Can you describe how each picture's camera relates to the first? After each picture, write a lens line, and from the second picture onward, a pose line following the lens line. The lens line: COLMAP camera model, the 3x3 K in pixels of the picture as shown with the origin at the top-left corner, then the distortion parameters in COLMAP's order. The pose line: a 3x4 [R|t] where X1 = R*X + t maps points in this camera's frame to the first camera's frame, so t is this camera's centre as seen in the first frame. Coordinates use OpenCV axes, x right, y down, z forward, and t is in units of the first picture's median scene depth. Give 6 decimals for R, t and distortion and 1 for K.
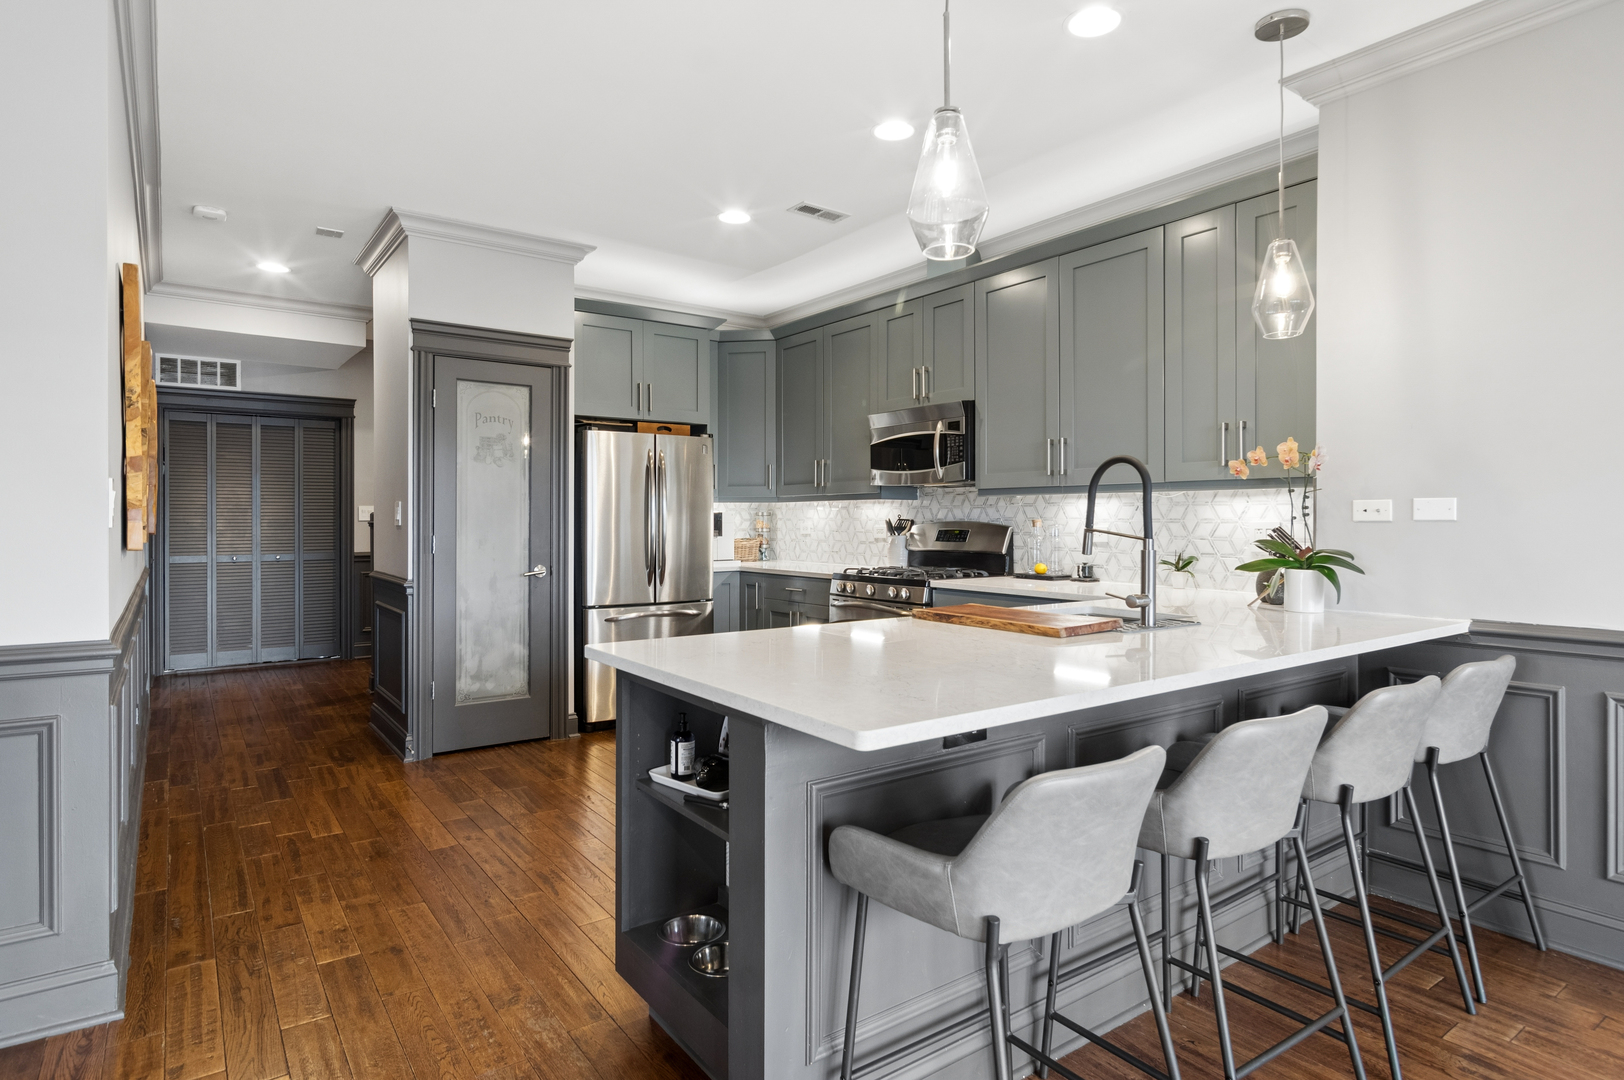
lens RADIAL K [[878.4, 0, 813.8], [0, 878.4, 527.6], [0, 0, 1]] dist [0.004346, 0.001296]
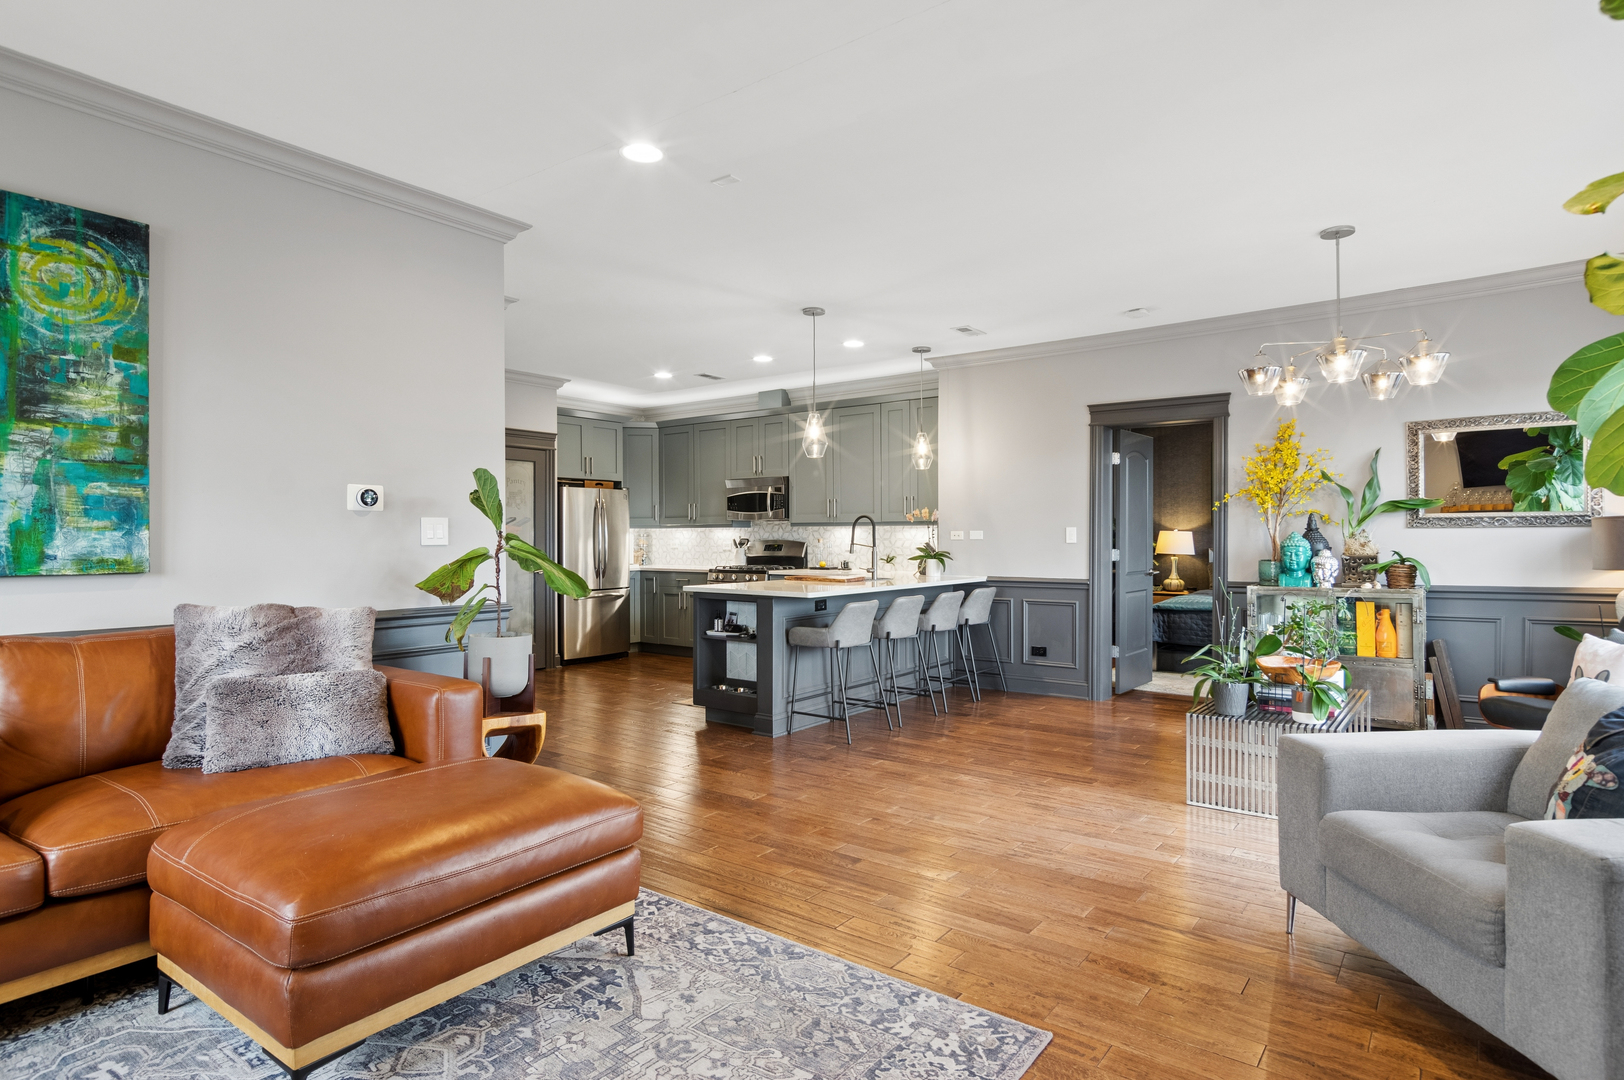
lens RADIAL K [[878.4, 0, 814.7], [0, 878.4, 541.0], [0, 0, 1]] dist [0.004346, 0.001296]
pose [[0.956537, -0.004139, 0.291581, -0.315935], [0.005358, 0.999980, -0.003382, 0.002007], [-0.291561, 0.004797, 0.956540, -0.830052]]
